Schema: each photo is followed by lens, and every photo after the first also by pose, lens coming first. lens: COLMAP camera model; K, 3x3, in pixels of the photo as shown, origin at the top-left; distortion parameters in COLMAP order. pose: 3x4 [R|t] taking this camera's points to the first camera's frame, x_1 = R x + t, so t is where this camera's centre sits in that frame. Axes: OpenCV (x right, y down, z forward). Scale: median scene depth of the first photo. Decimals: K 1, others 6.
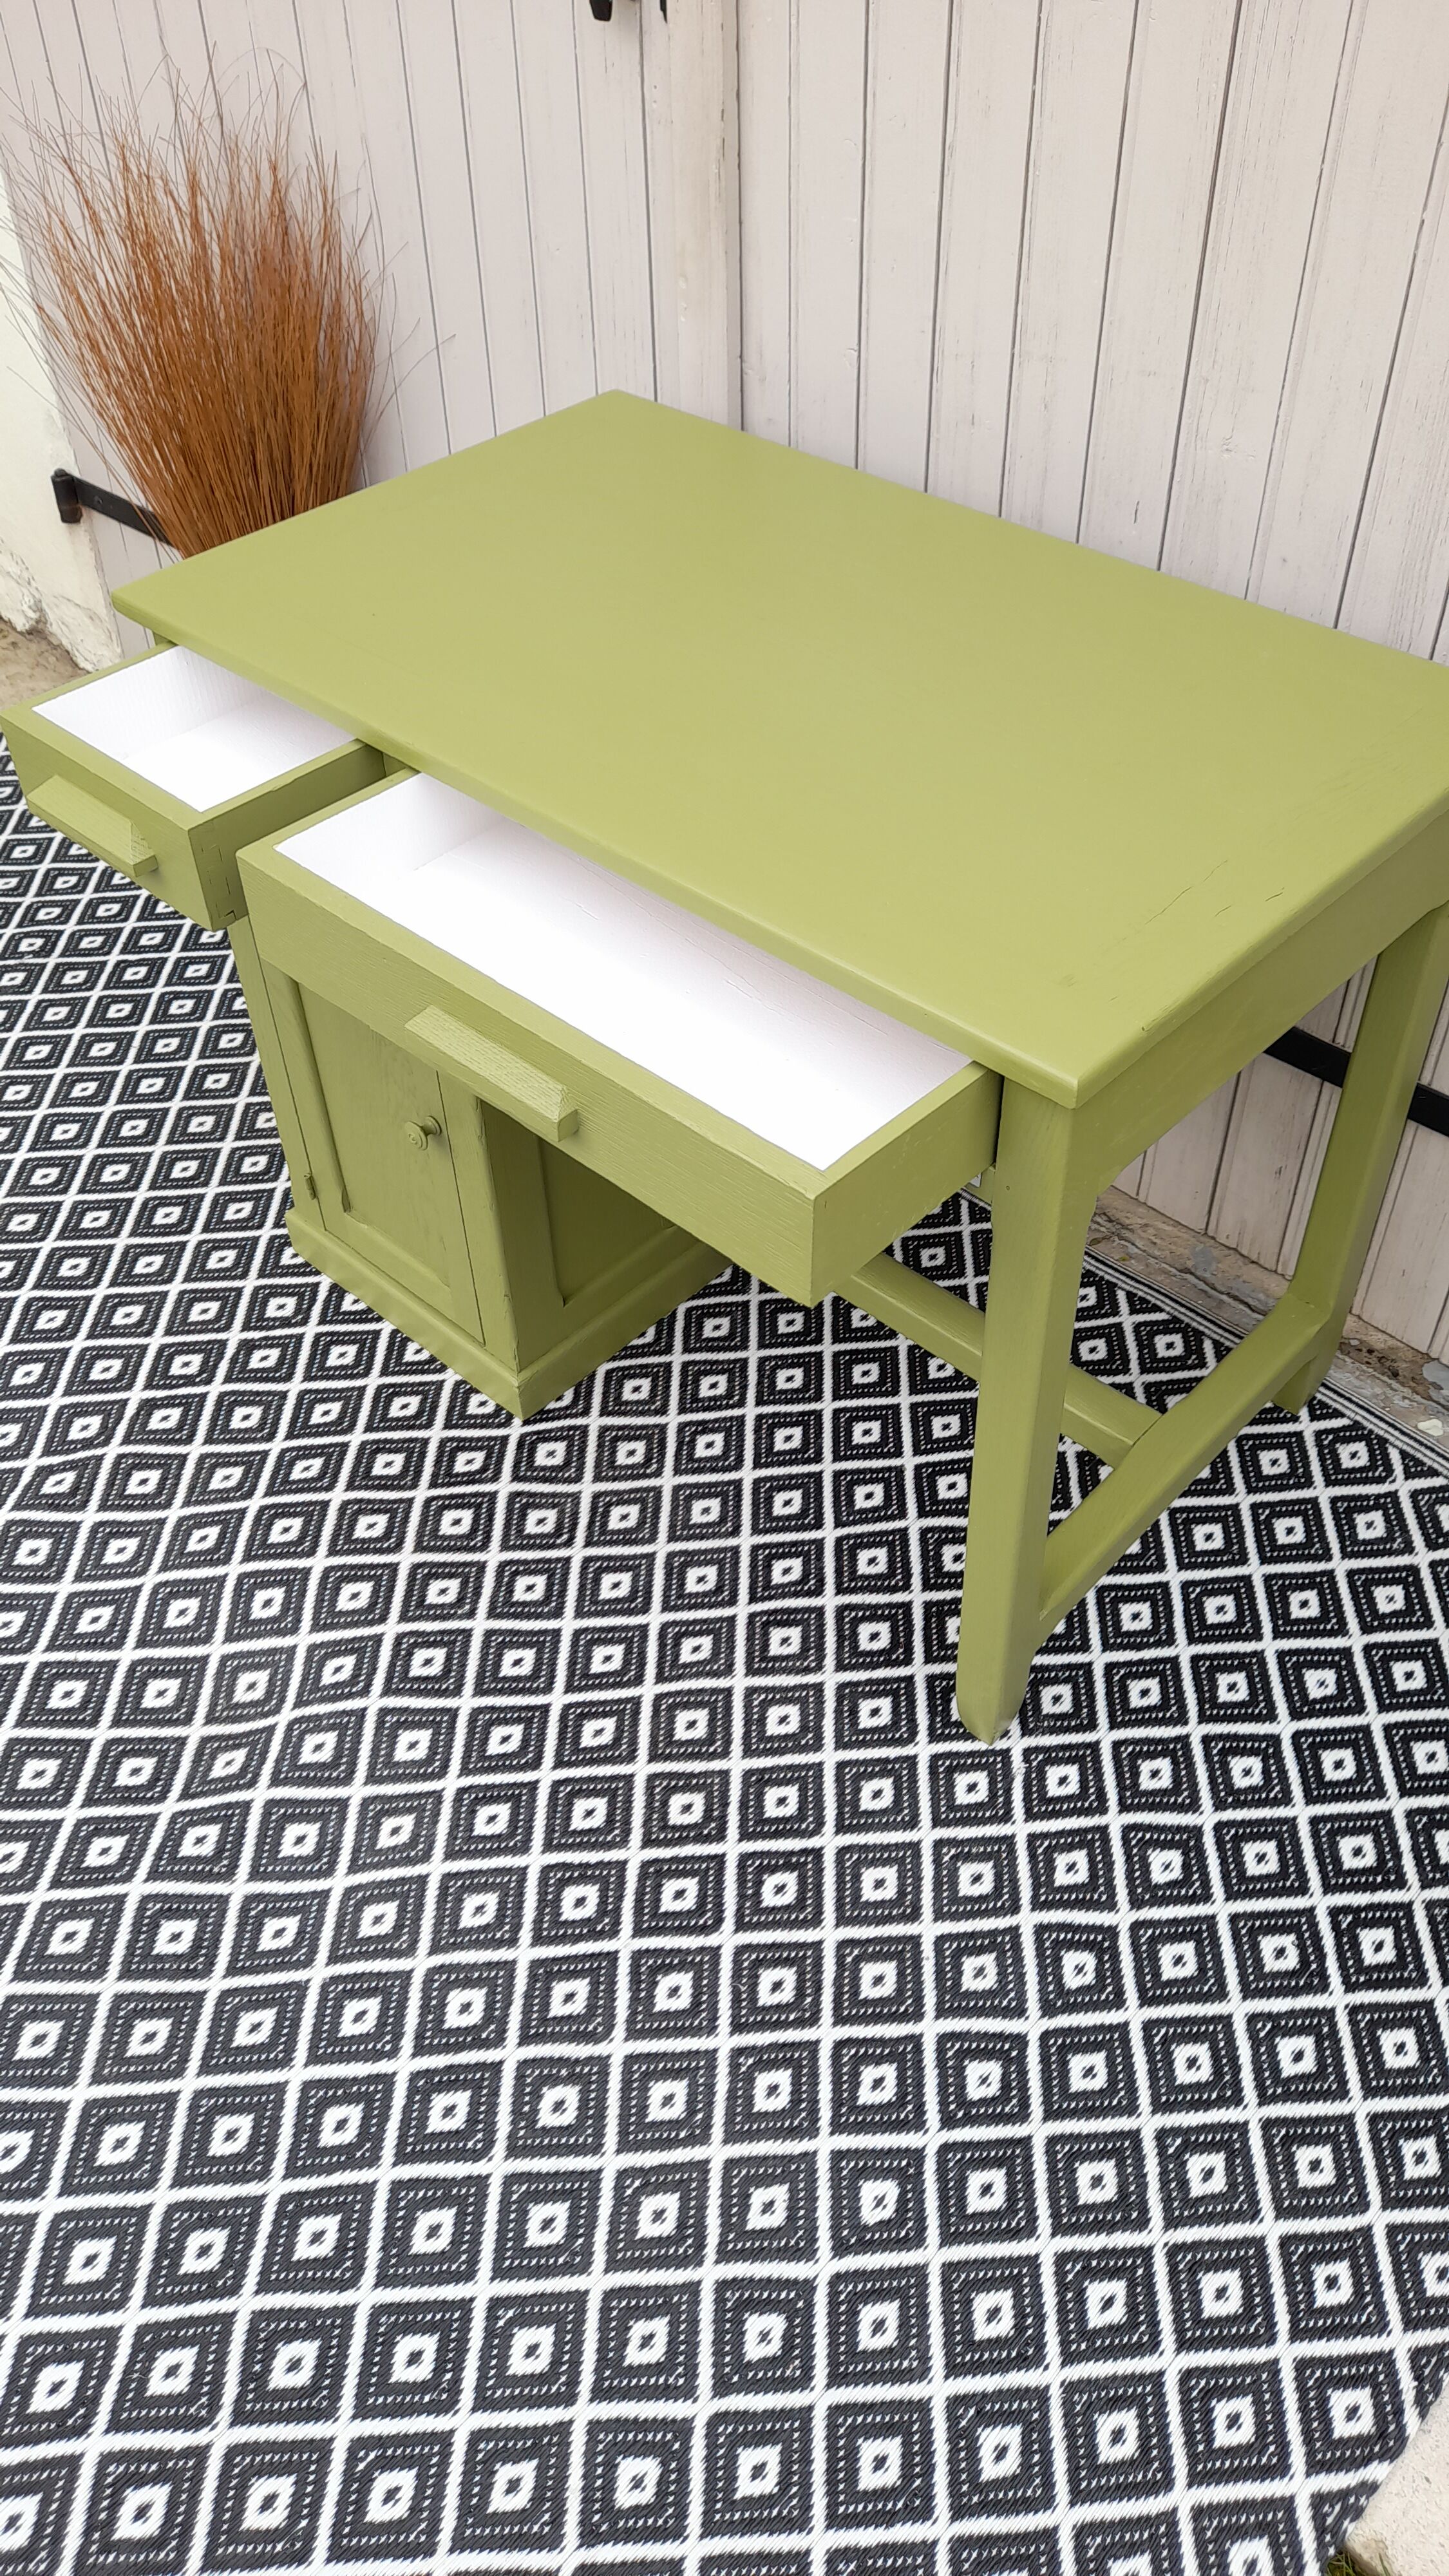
lens RADIAL K [[1923.3, 0, 756.6], [0, 1923.3, 1283.4], [0, 0, 1]] dist [0.032118, -0.000047]
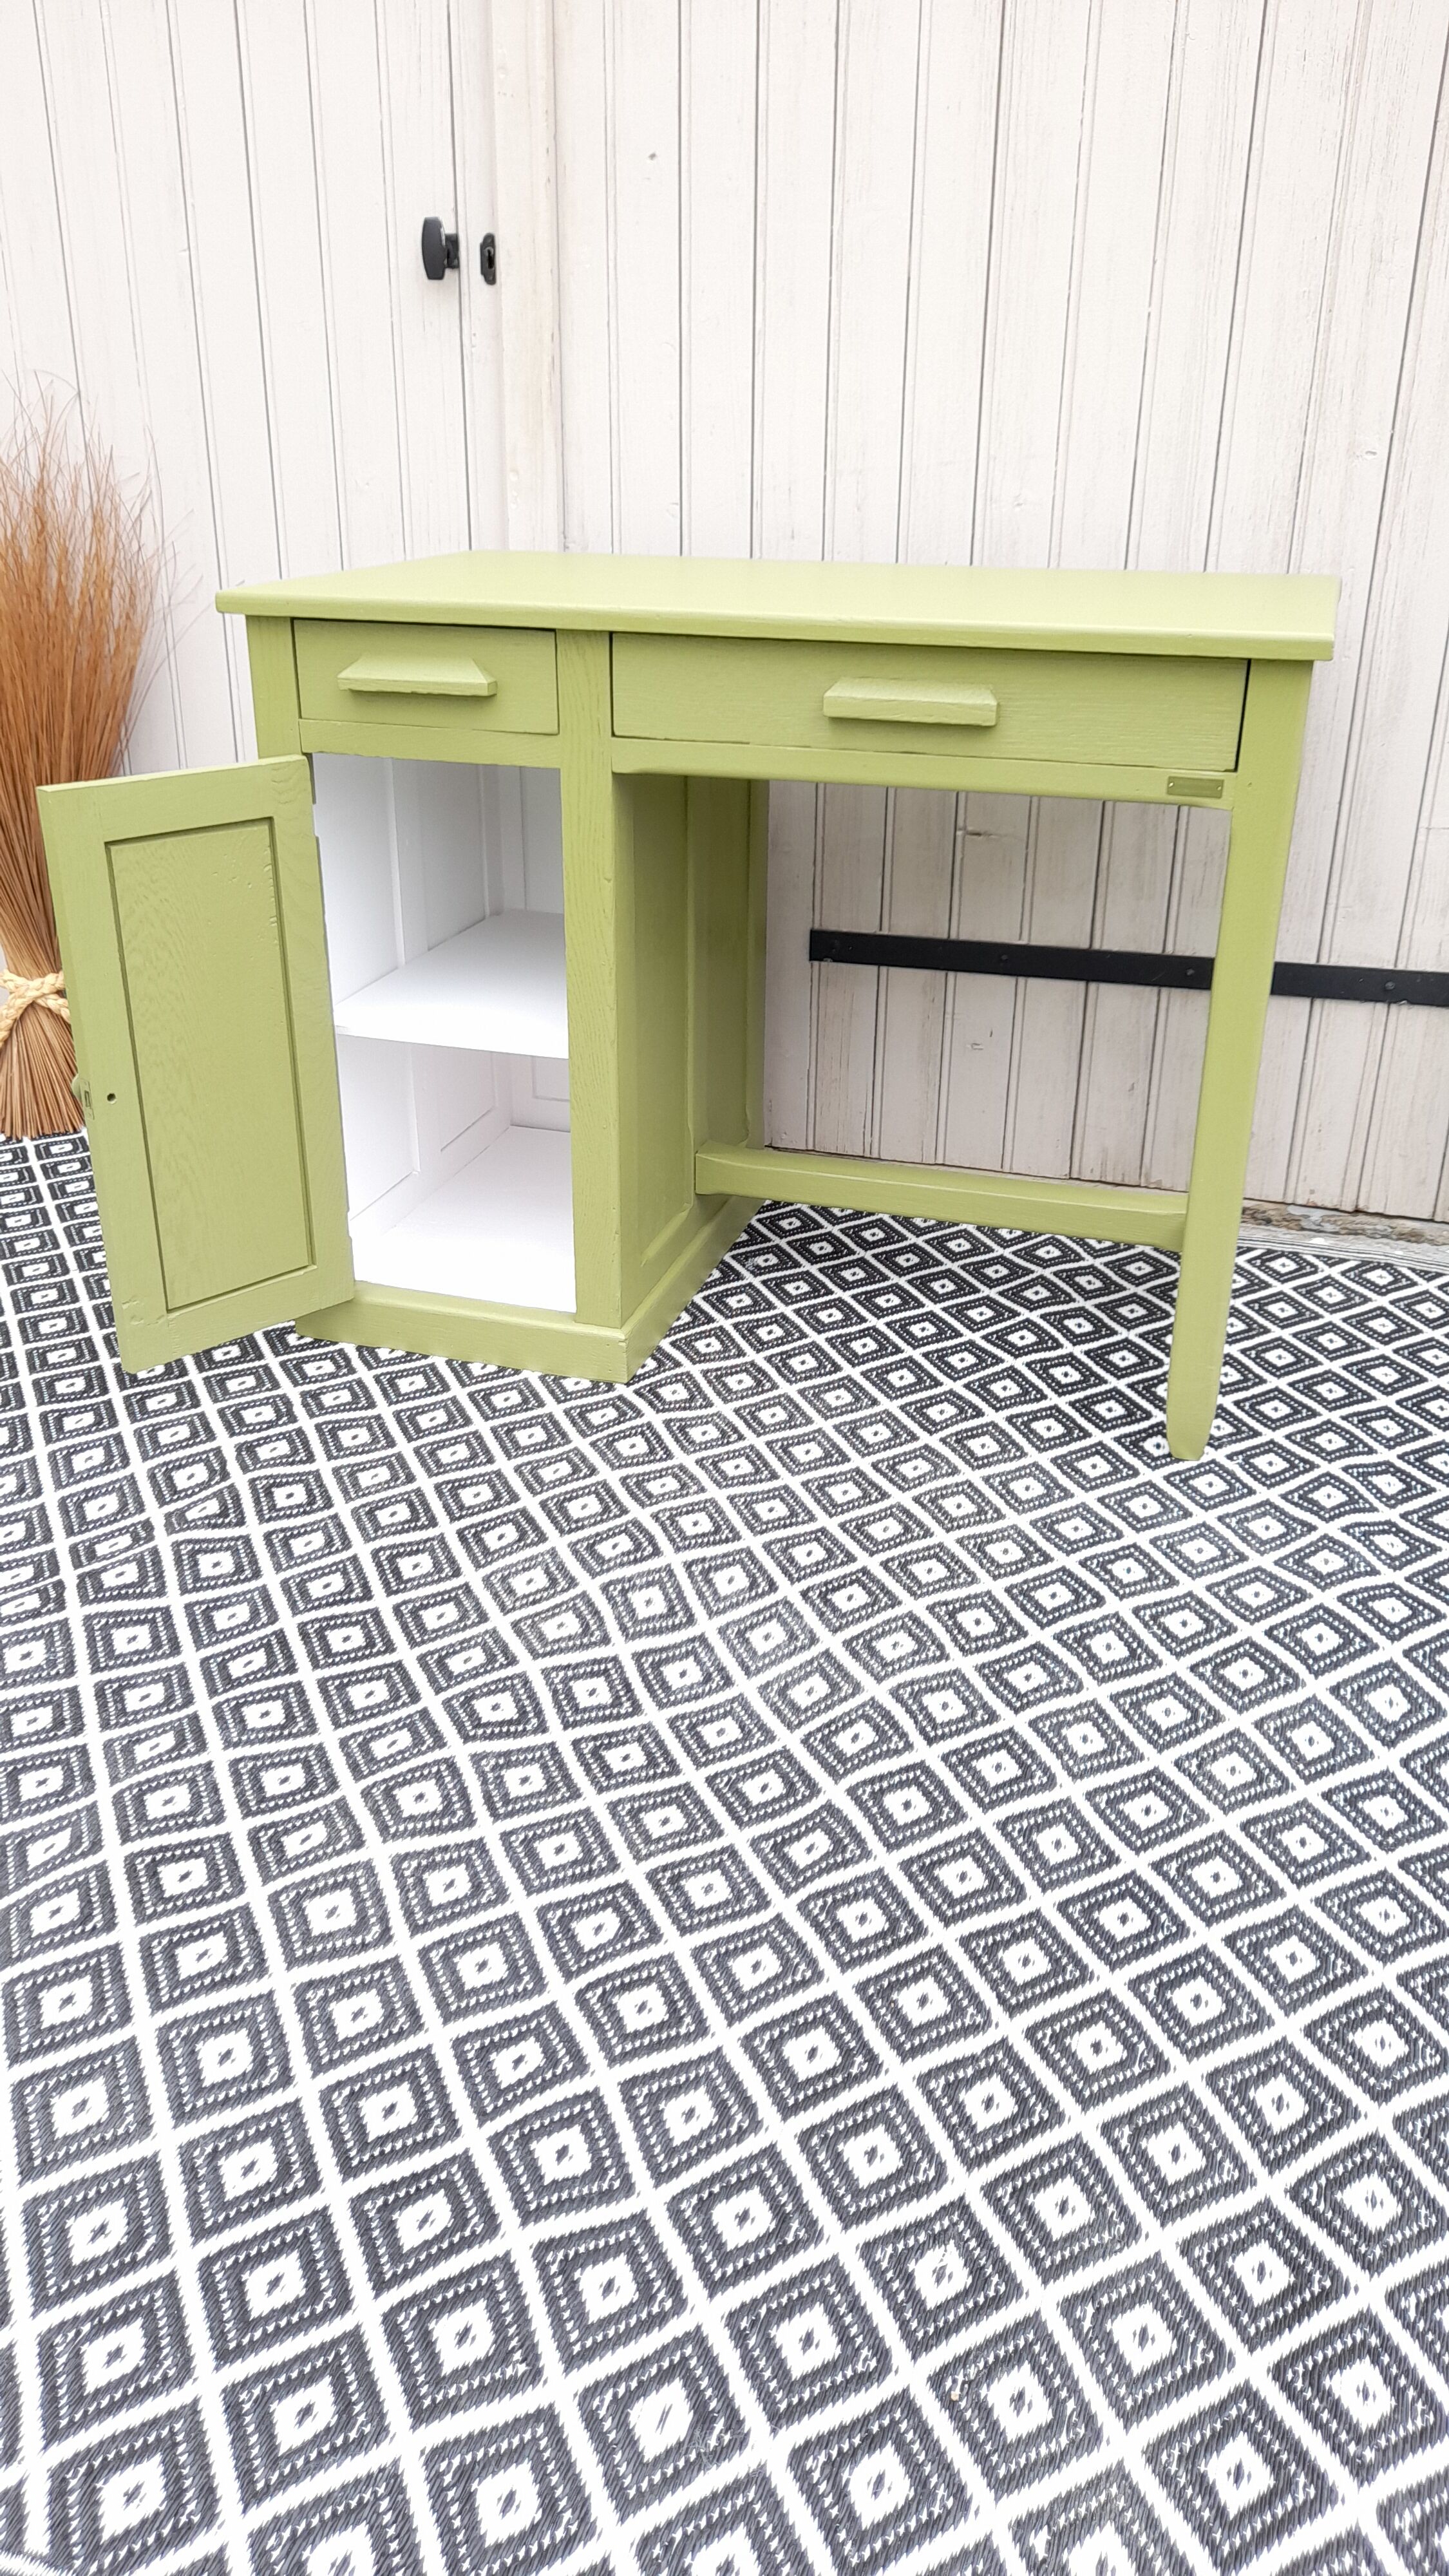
lens RADIAL K [[1897.2, 0, 748.4], [0, 1897.2, 1288.0], [0, 0, 1]] dist [0.046308, -0.074589]
pose [[0.891774, -0.162425, 0.422324, -0.544540], [0.299241, 0.911802, -0.281196, 0.371458], [-0.339403, 0.377140, 0.861726, 0.104609]]
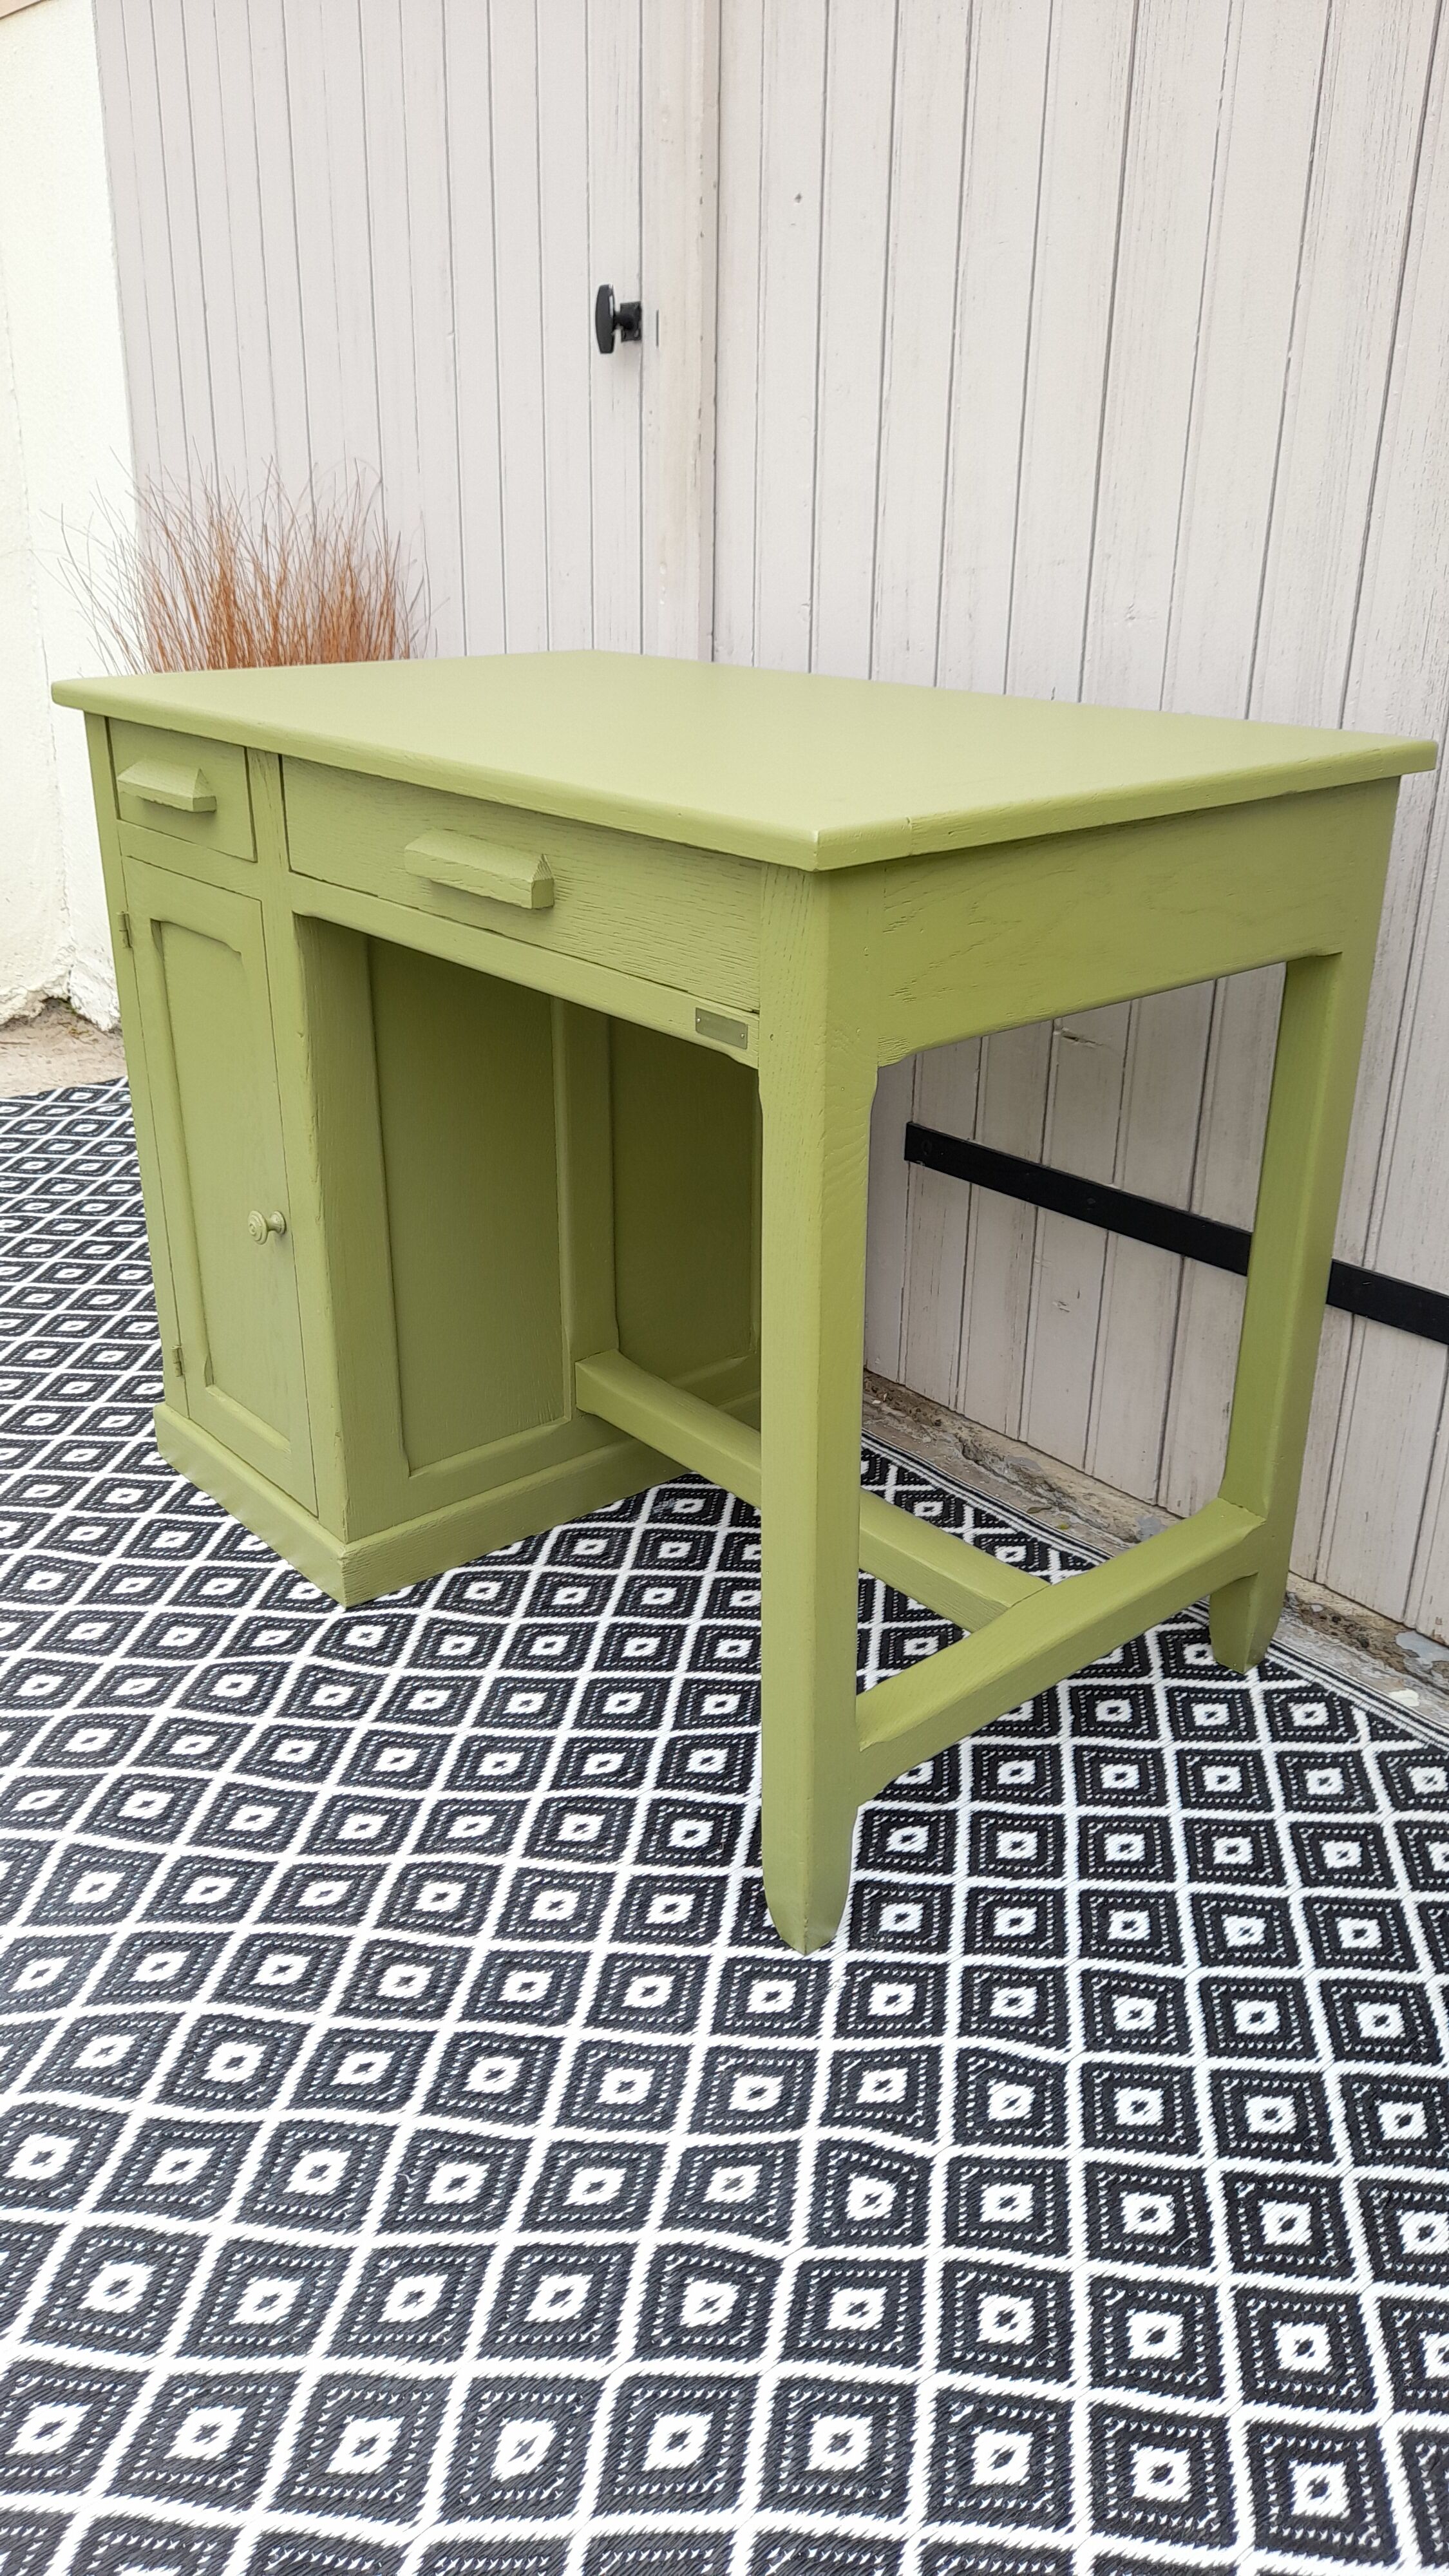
lens RADIAL K [[1905.8, 0, 749.4], [0, 1905.8, 1284.3], [0, 0, 1]] dist [0.043798, -0.062566]
pose [[0.993609, 0.067099, -0.090763, 0.146770], [-0.096467, 0.922319, -0.374195, 0.275589], [0.058605, 0.380559, 0.922898, 0.174650]]
